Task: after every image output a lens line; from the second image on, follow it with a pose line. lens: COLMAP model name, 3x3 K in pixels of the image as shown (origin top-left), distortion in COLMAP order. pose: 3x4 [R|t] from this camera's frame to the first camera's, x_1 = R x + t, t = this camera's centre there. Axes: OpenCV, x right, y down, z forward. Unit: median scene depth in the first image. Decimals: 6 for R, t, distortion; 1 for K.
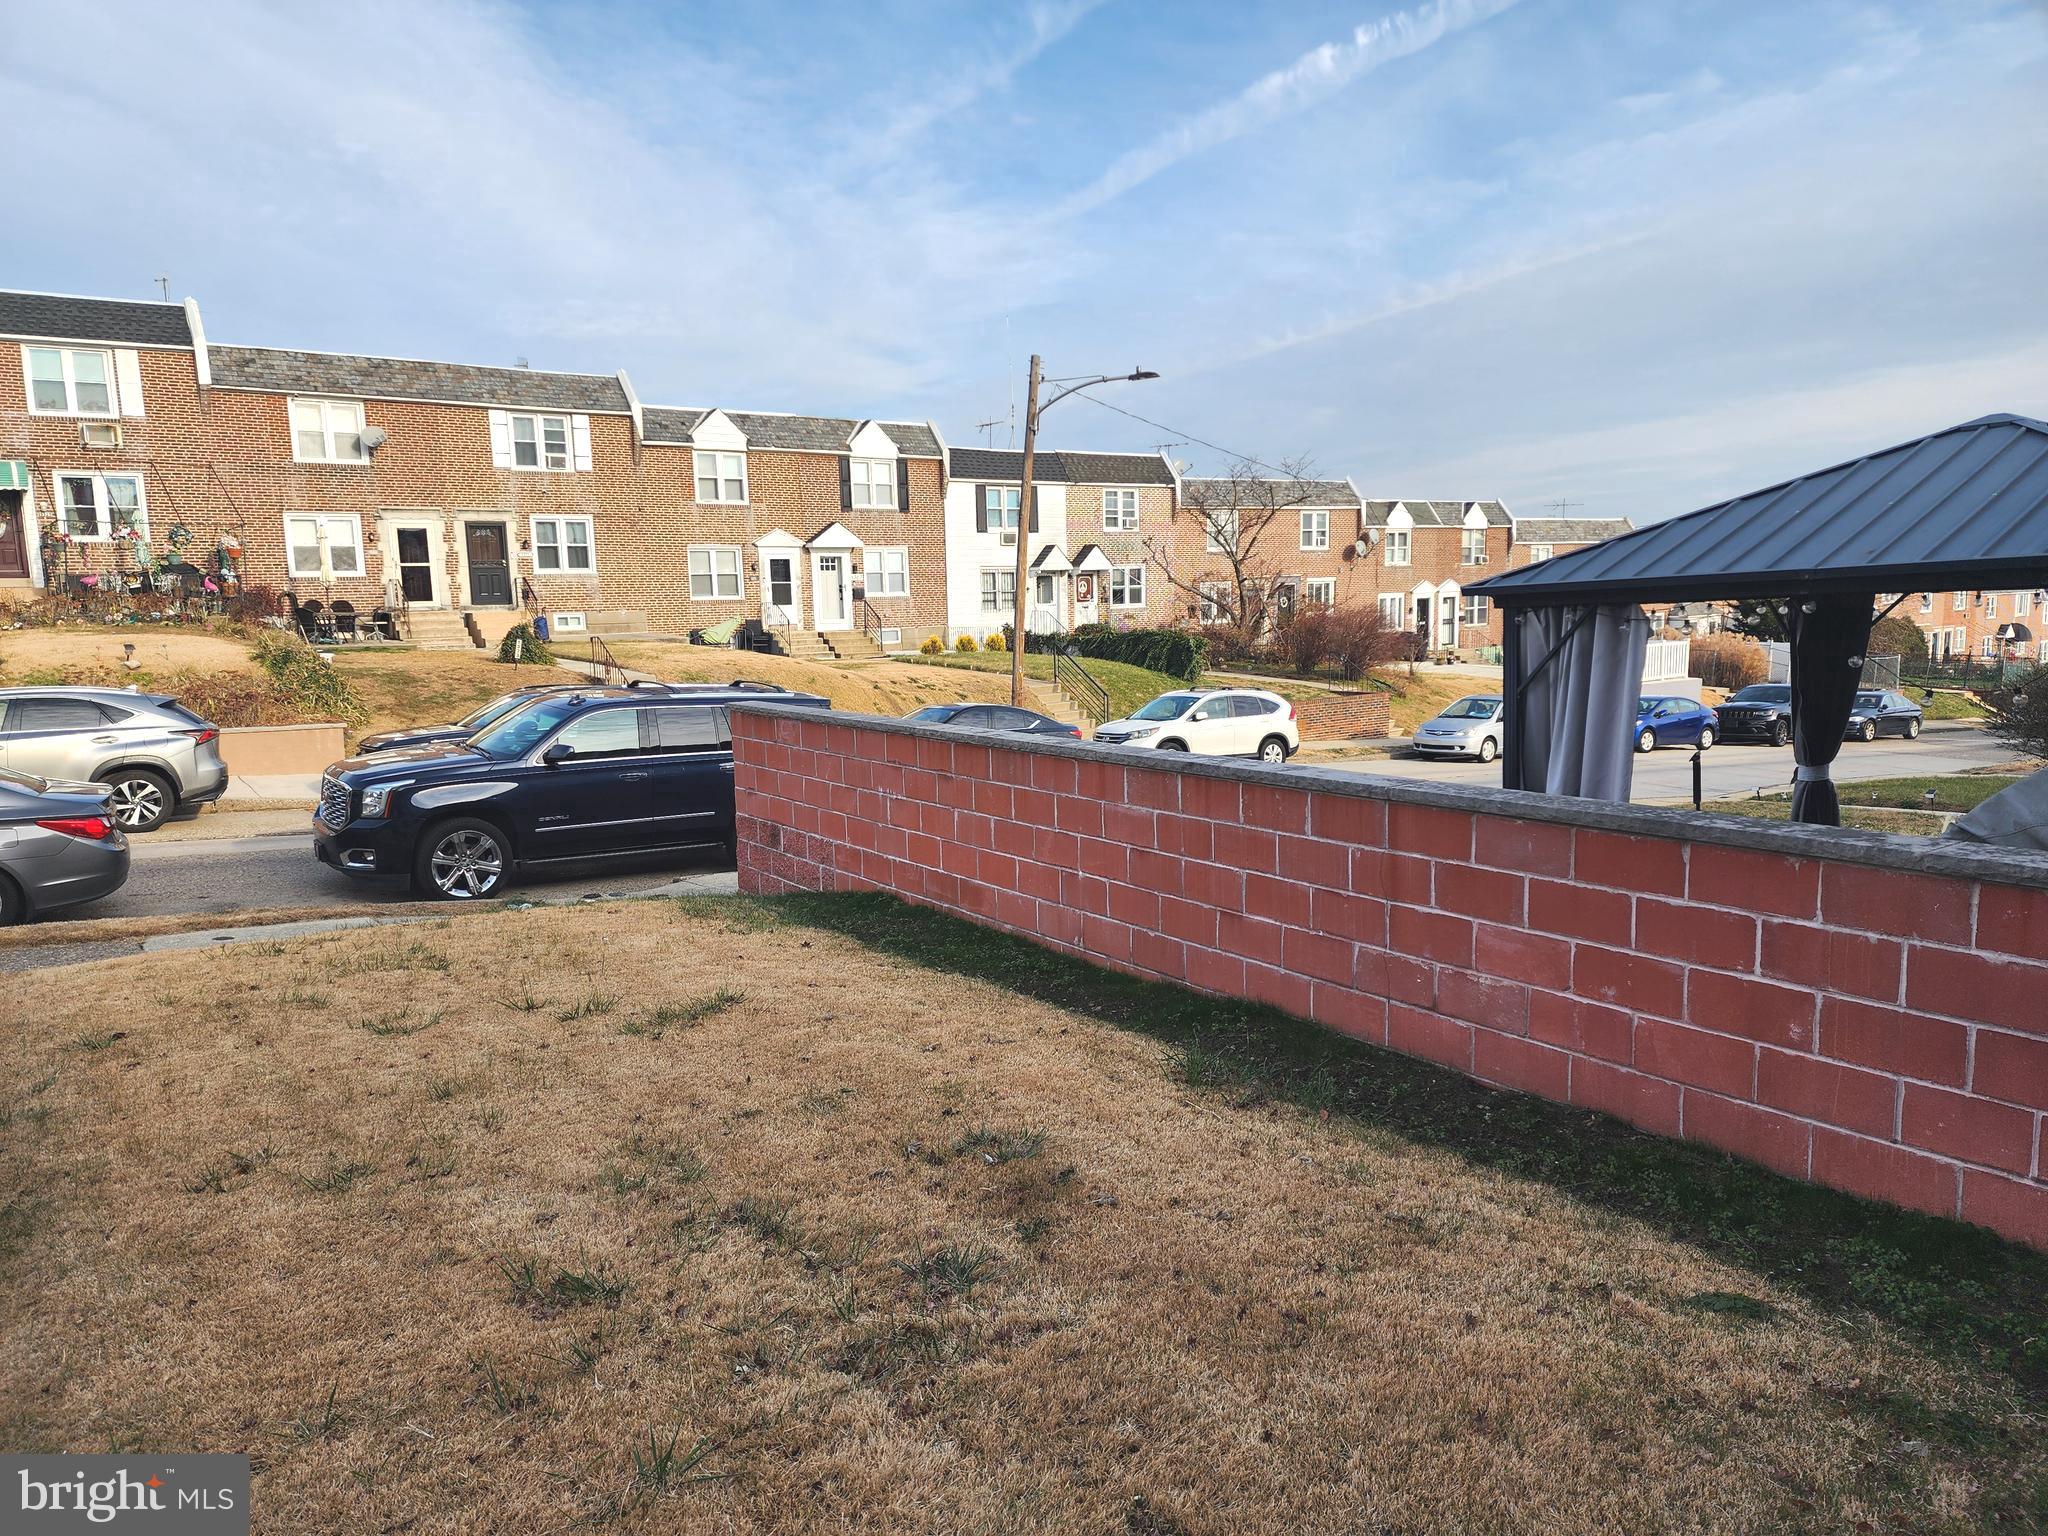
lens RADIAL K [[1406.2, 0, 1028.3], [0, 1406.2, 790.3], [0, 0, 1]] dist [0.126165, -0.172838]
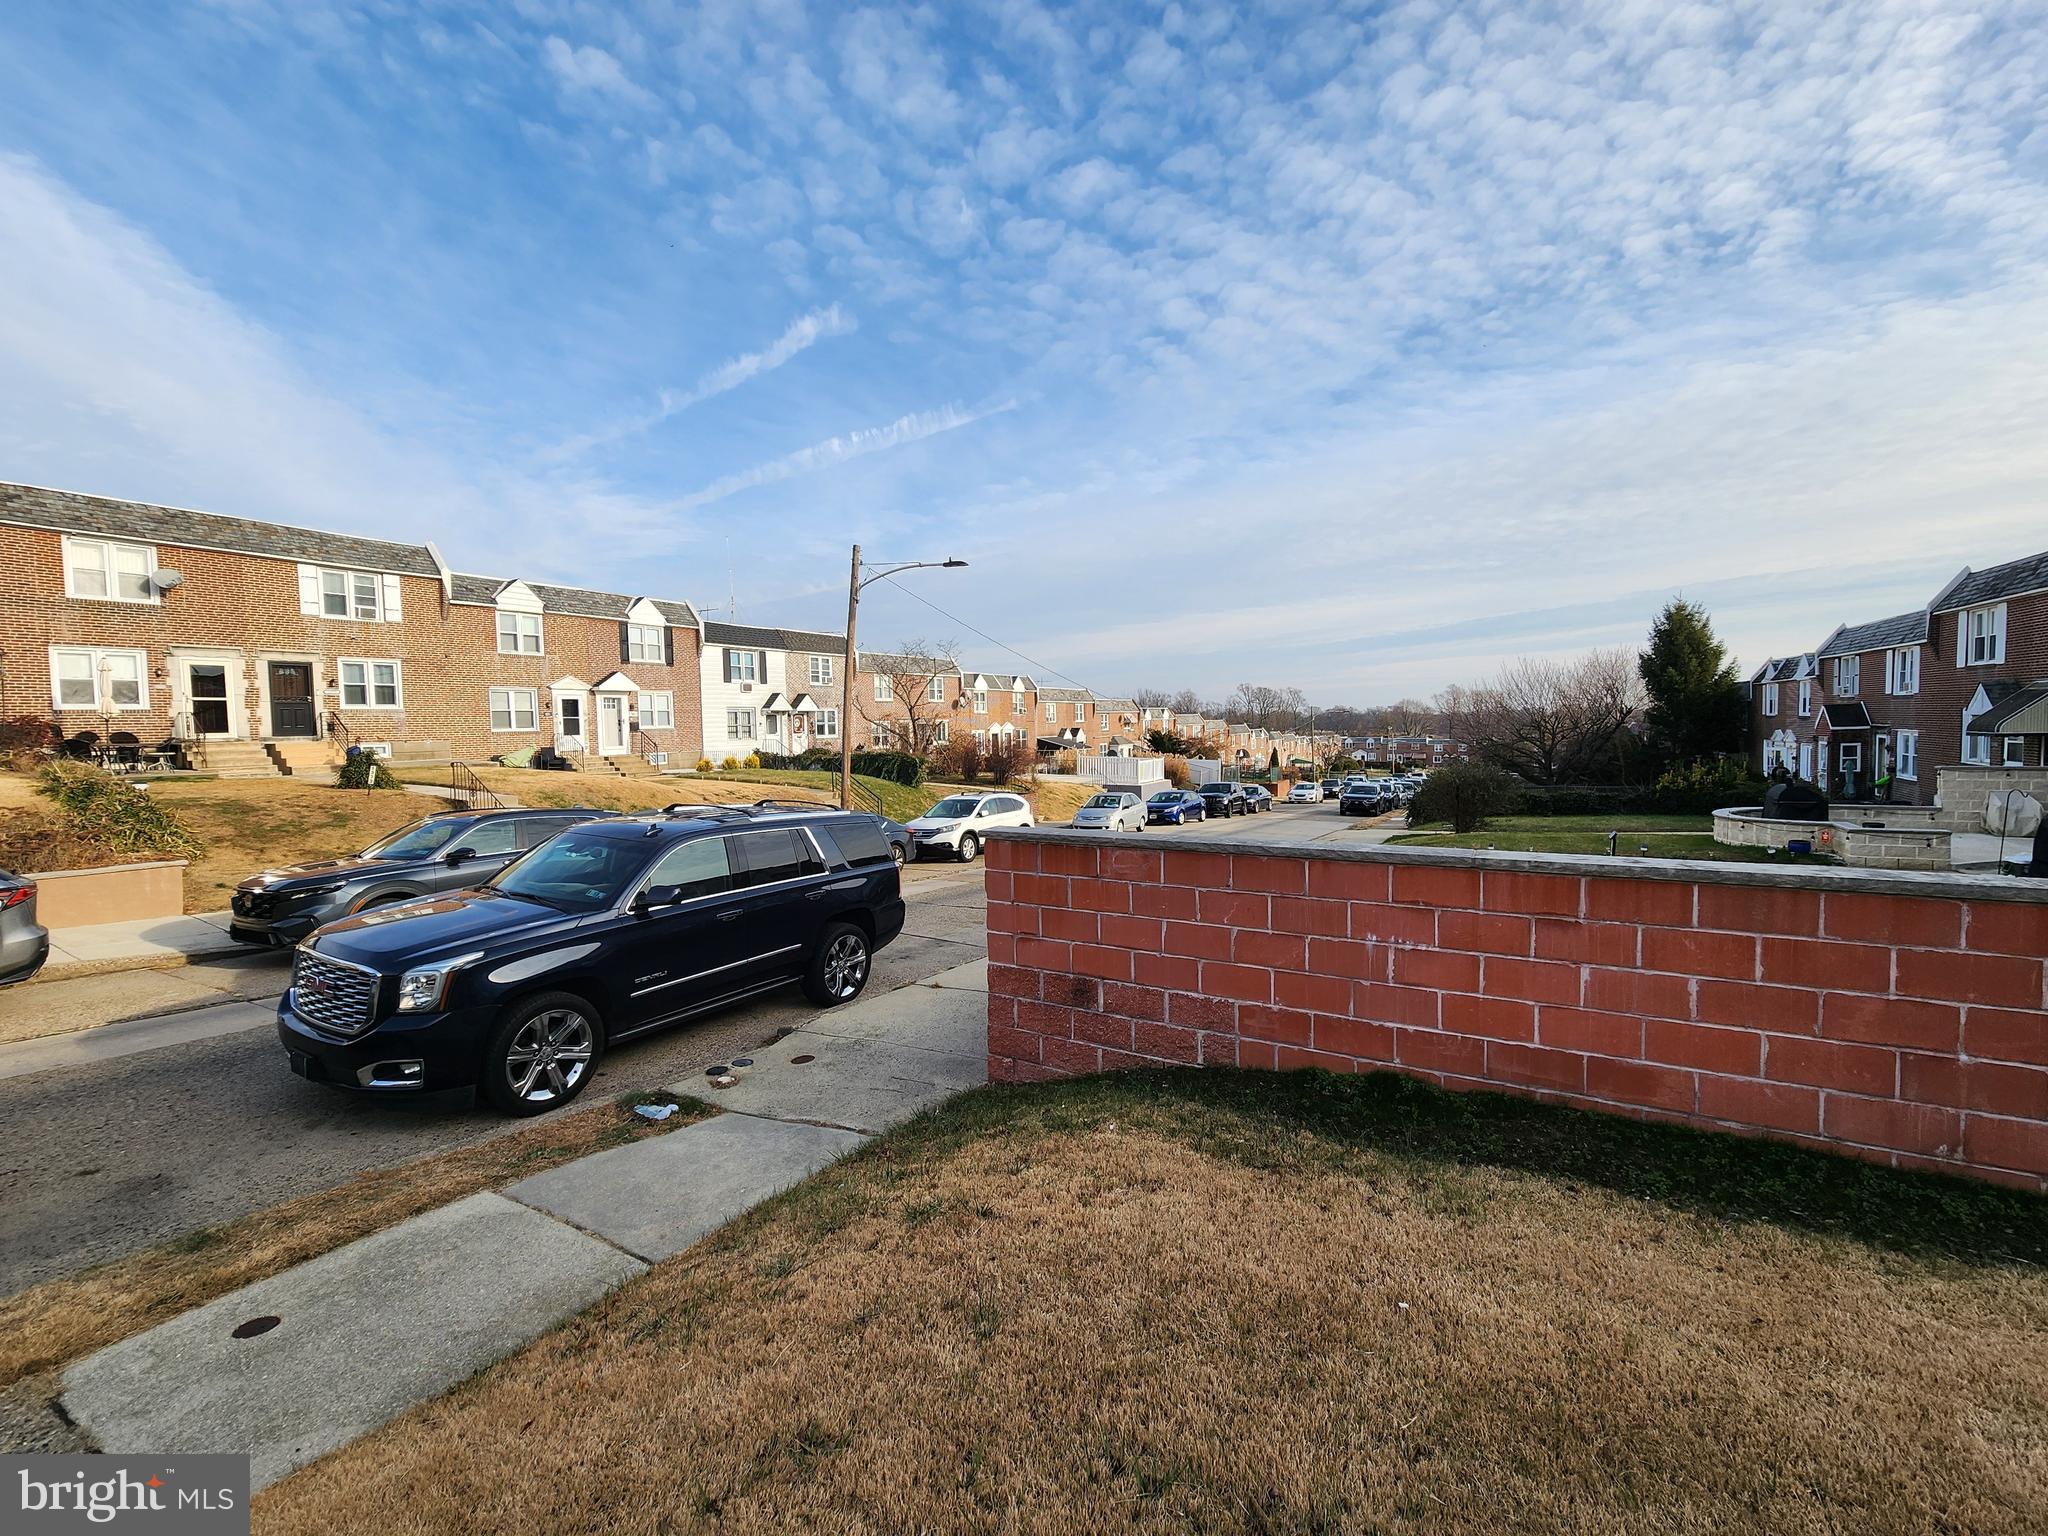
lens RADIAL K [[843.8, 0, 1019.8], [0, 843.8, 762.1], [0, 0, 1]] dist [-0.001622, -0.000291]
pose [[0.909628, -0.013330, 0.415211, -0.136060], [0.056441, 0.994183, -0.091730, -0.018812], [-0.411573, 0.106875, 0.905089, 0.183715]]
